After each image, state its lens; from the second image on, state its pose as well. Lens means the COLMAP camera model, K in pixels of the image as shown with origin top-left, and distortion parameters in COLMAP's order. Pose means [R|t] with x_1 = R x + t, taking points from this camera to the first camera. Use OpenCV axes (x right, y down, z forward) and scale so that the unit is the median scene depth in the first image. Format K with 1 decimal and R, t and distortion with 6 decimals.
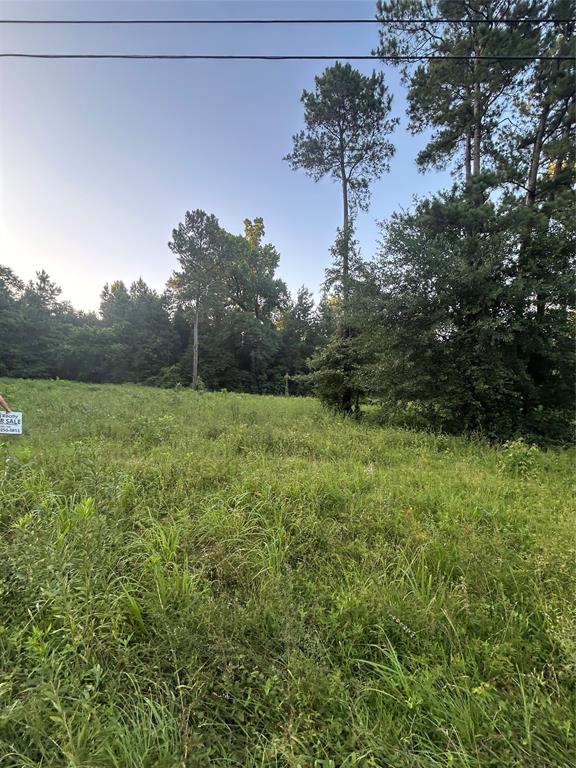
lens RADIAL K [[339.3, 0, 289.3], [0, 339.3, 376.1], [0, 0, 1]] dist [-0.000616, -0.000215]
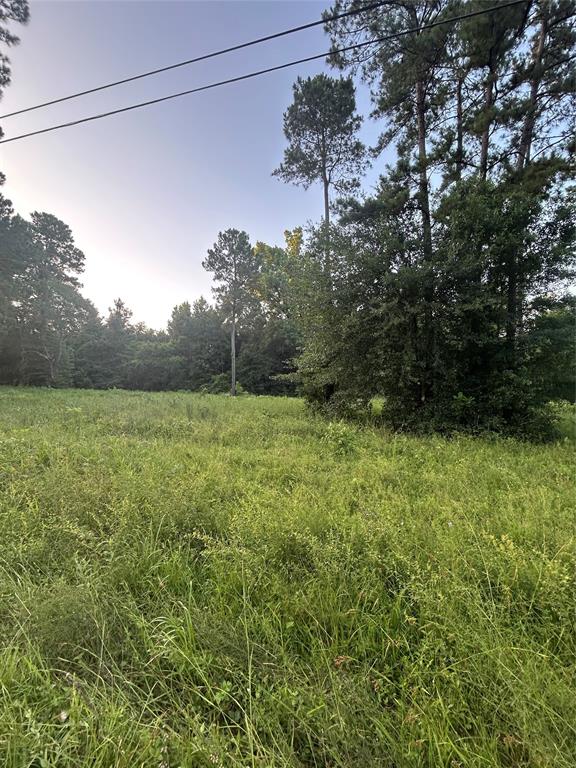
lens RADIAL K [[339.3, 0, 297.7], [0, 339.3, 374.3], [0, 0, 1]] dist [-0.000616, -0.000215]
pose [[0.973450, -0.045742, -0.224284, 0.432259], [0.040815, 0.998814, -0.026558, 0.034610], [0.225233, 0.016698, 0.974162, -0.015751]]
